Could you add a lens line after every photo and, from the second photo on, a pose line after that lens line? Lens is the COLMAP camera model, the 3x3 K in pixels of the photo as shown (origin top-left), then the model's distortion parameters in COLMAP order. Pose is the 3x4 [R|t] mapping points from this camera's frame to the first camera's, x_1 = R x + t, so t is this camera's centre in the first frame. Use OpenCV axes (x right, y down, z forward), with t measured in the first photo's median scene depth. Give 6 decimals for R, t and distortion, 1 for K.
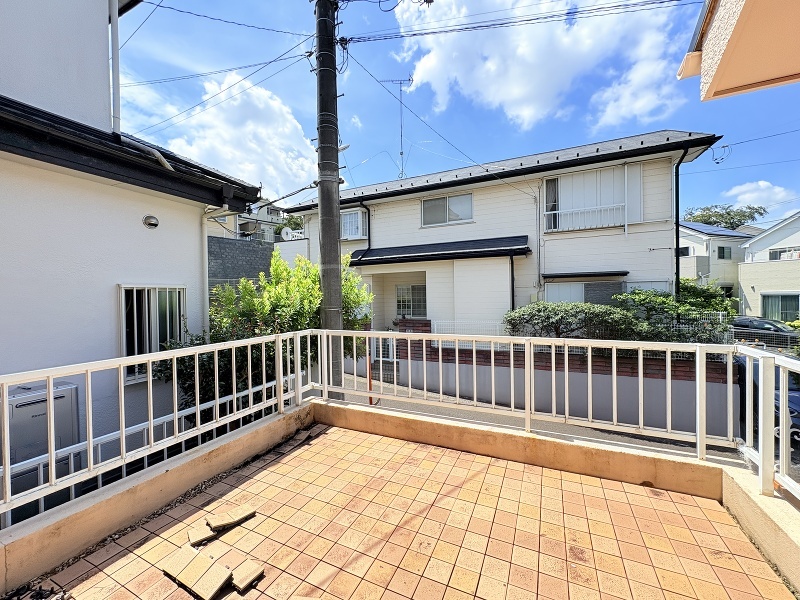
lens RADIAL K [[319.4, 0, 399.4], [0, 319.4, 299.8], [0, 0, 1]] dist [0.003696, 0.000173]
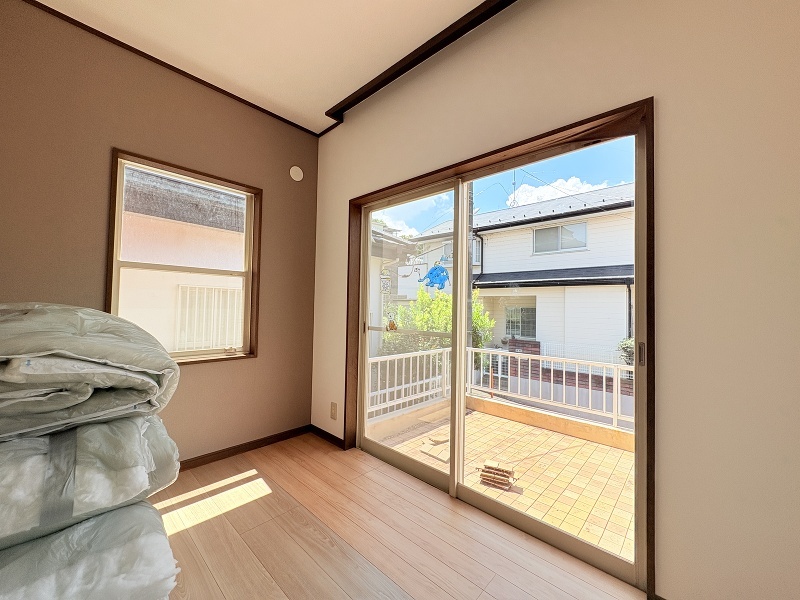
lens RADIAL K [[319.4, 0, 404.8], [0, 319.4, 297.0], [0, 0, 1]] dist [0.003696, 0.000173]
pose [[0.955289, 0.026406, -0.294493, -0.076128], [-0.041906, 0.998041, -0.046447, -0.056722], [0.292689, 0.056712, 0.954524, -0.502834]]
